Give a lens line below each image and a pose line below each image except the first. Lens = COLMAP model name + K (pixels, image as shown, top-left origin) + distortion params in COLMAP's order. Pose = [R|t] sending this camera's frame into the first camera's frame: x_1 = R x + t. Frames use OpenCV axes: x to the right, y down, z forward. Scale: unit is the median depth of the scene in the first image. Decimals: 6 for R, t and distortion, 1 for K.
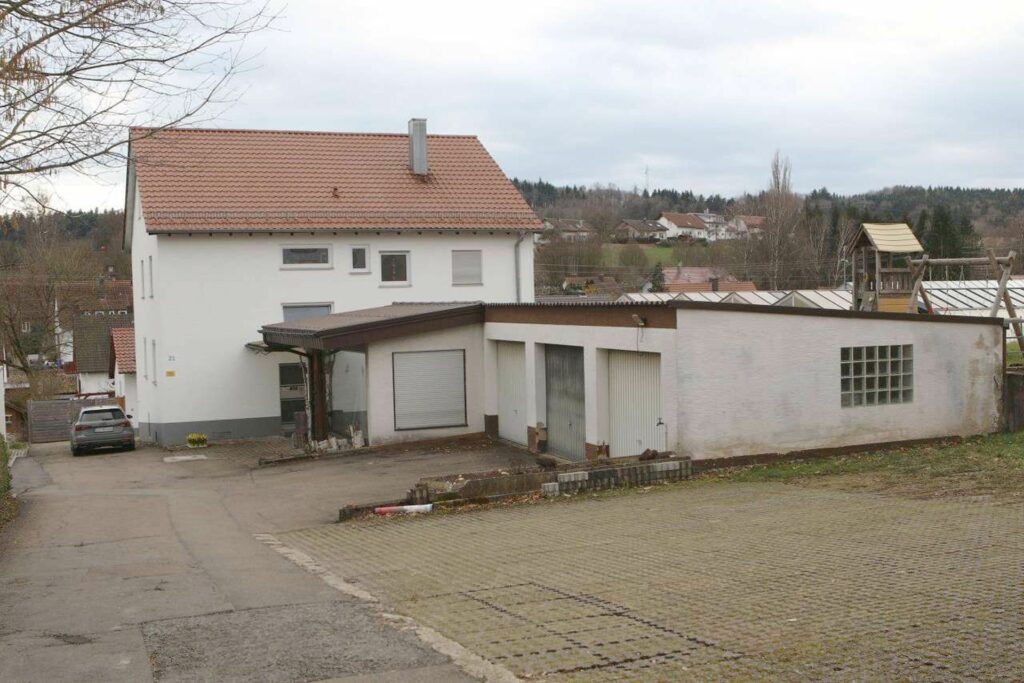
lens RADIAL K [[1112.6, 0, 511.1], [0, 1112.6, 352.6], [0, 0, 1]] dist [-0.084983, -0.000301]
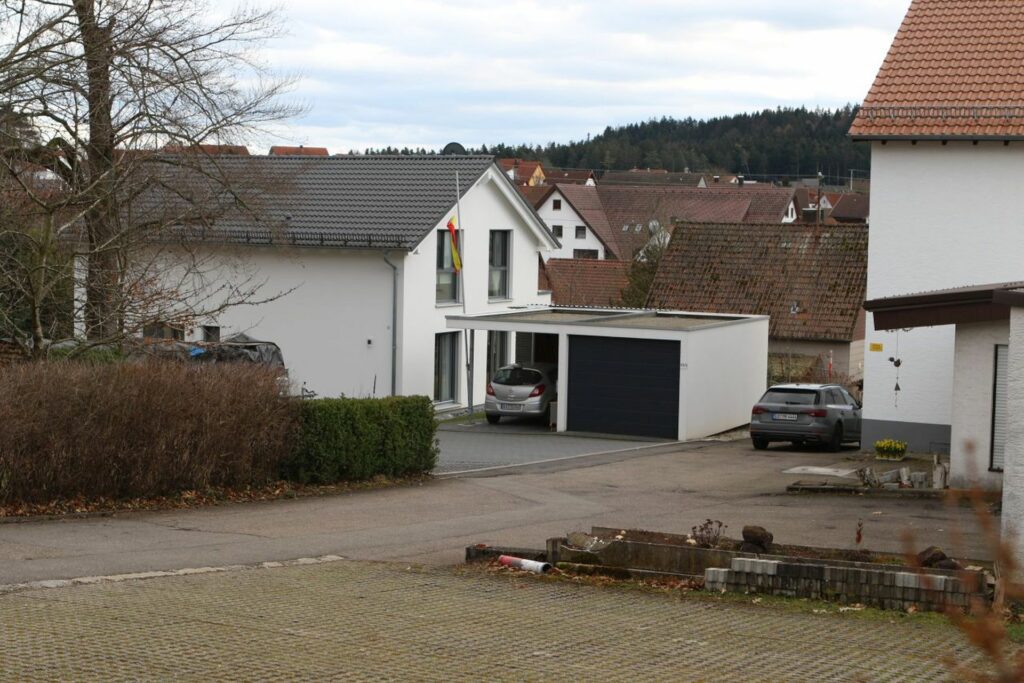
lens RADIAL K [[1687.9, 0, 512.0], [0, 1687.9, 341.5], [0, 0, 1]] dist [0.009678, 0.013169]
pose [[0.707317, 0.096710, -0.700250, 0.604262], [-0.082539, 0.995120, 0.054062, -0.052045], [0.702061, 0.019559, 0.711848, 0.232102]]
